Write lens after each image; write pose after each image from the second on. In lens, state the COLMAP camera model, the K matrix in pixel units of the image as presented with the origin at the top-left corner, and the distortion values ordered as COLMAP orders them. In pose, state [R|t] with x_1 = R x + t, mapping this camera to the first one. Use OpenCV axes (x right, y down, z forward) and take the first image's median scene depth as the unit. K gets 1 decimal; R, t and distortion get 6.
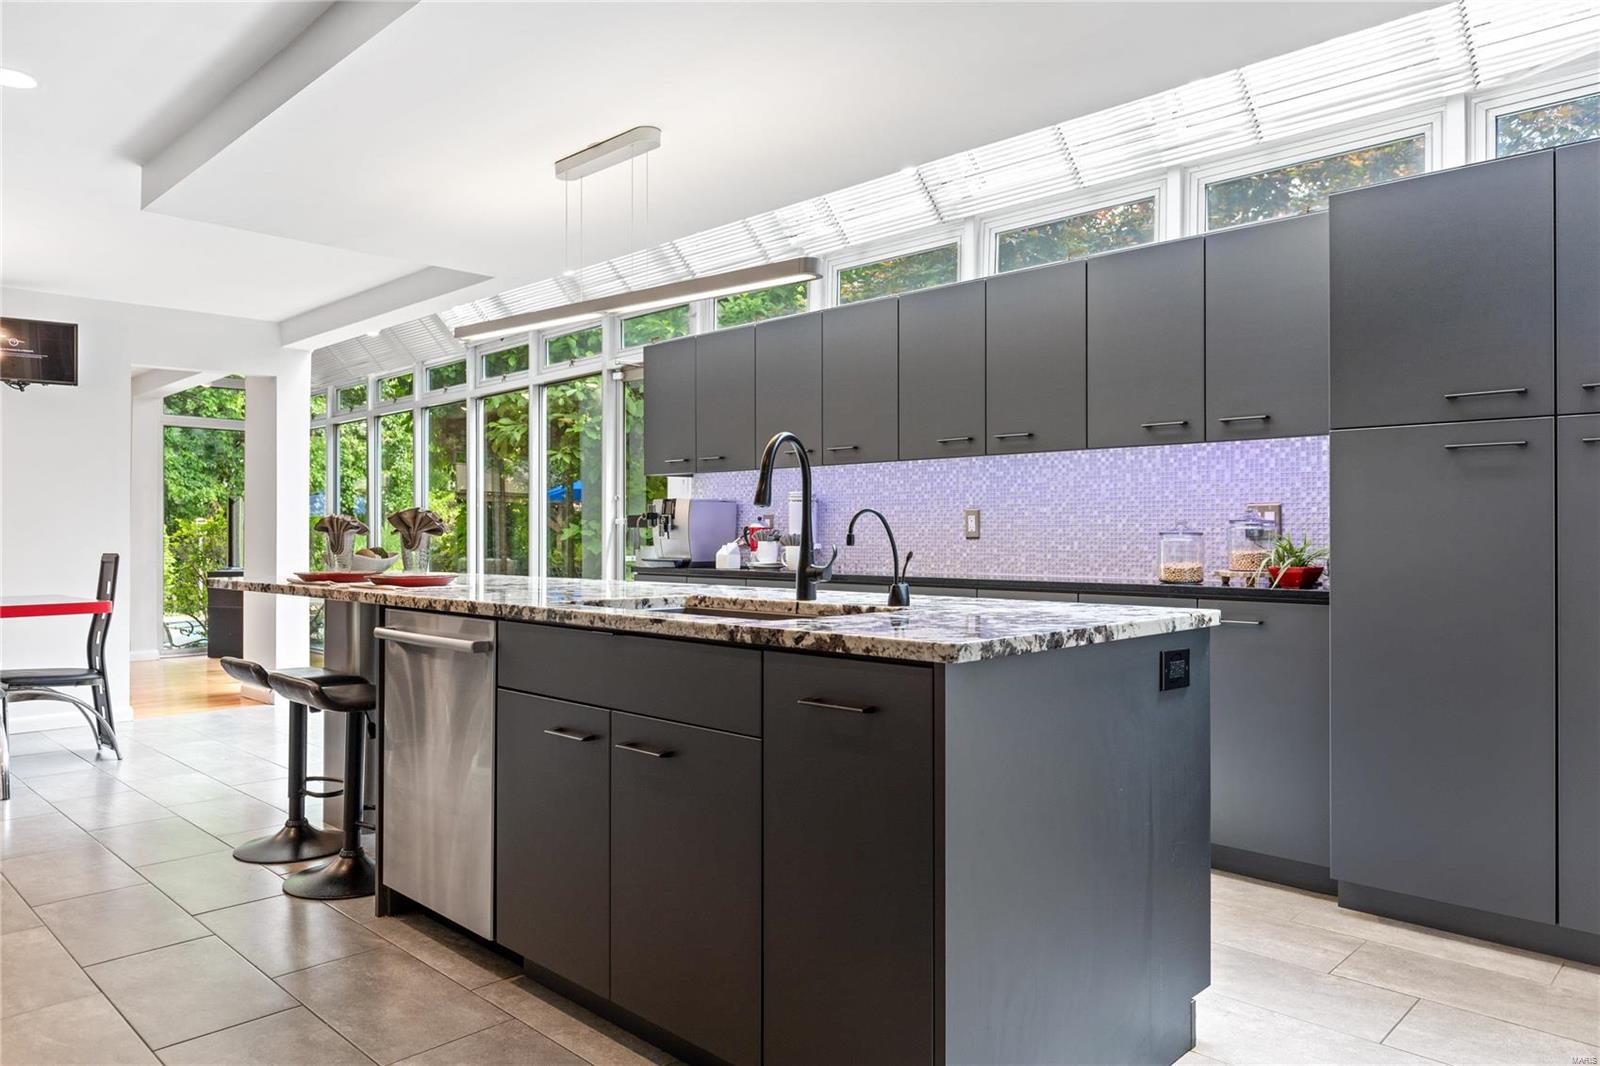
lens RADIAL K [[1044.7, 0, 803.0], [0, 1044.7, 512.5], [0, 0, 1]] dist [-0.009557, -0.002773]
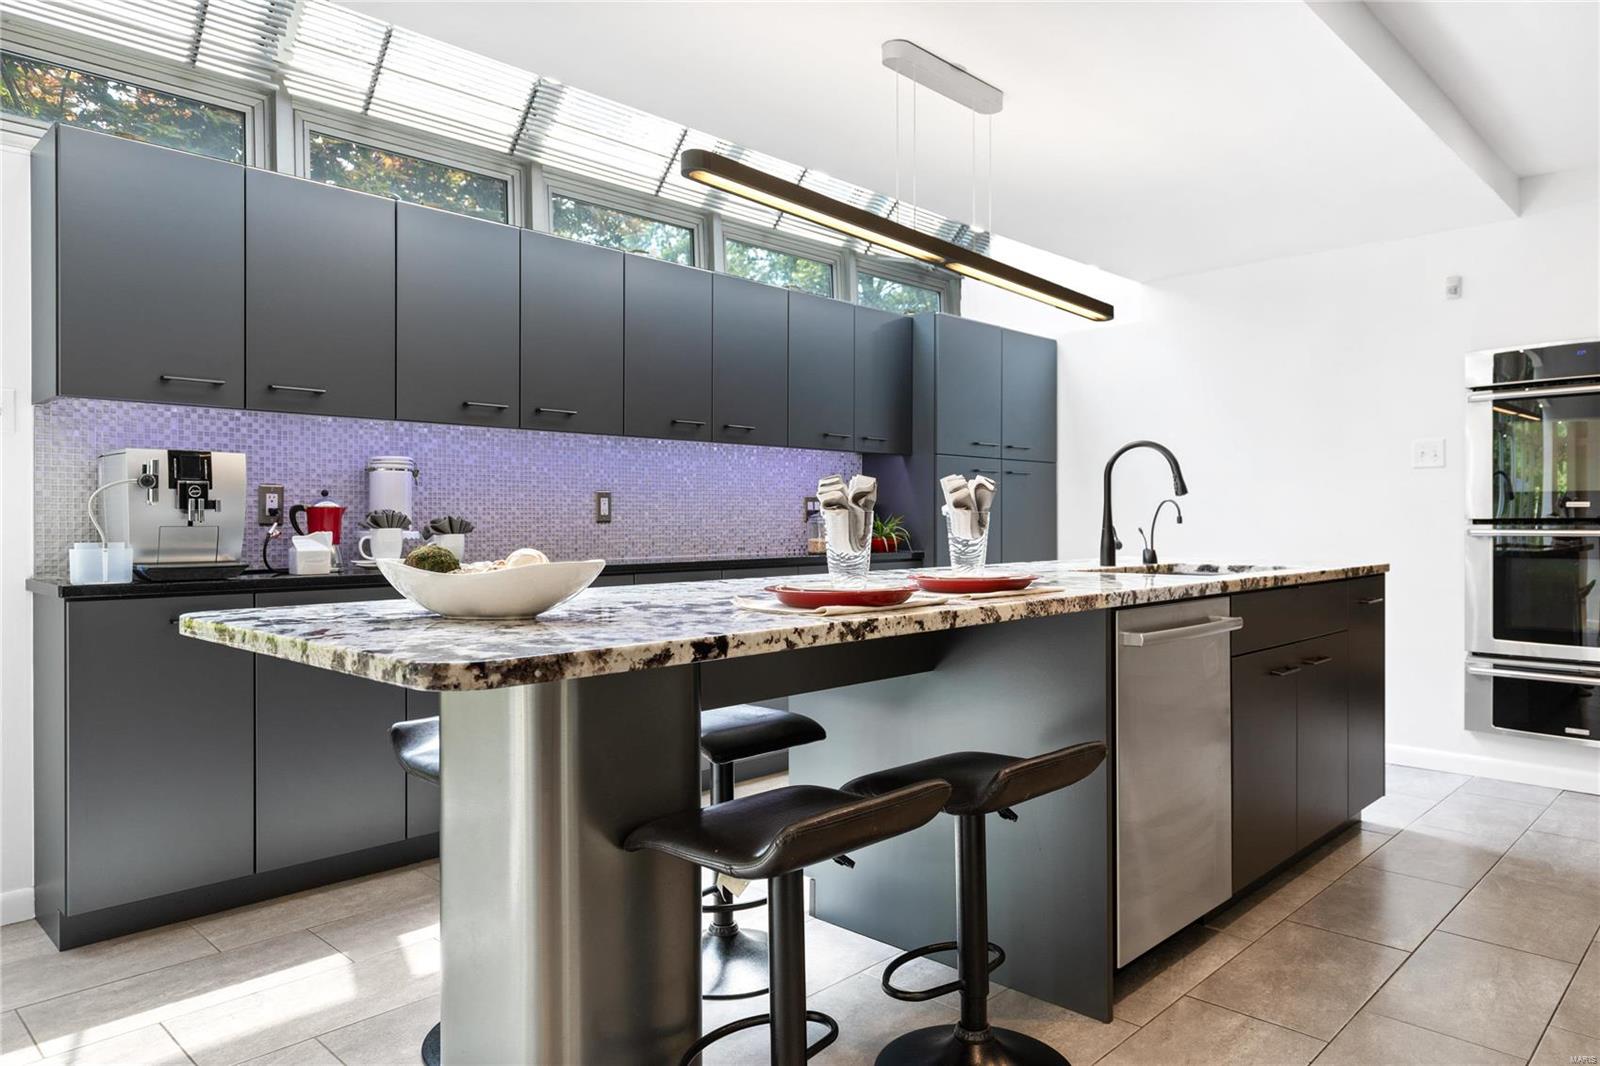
lens RADIAL K [[1043.8, 0, 803.2], [0, 1043.8, 513.6], [0, 0, 1]] dist [0.008252, -0.004874]
pose [[0.004475, 0.006371, 0.999970, -1.098664], [-0.018864, 0.999802, -0.006286, 0.027437], [-0.999812, -0.018835, 0.004594, 1.152094]]
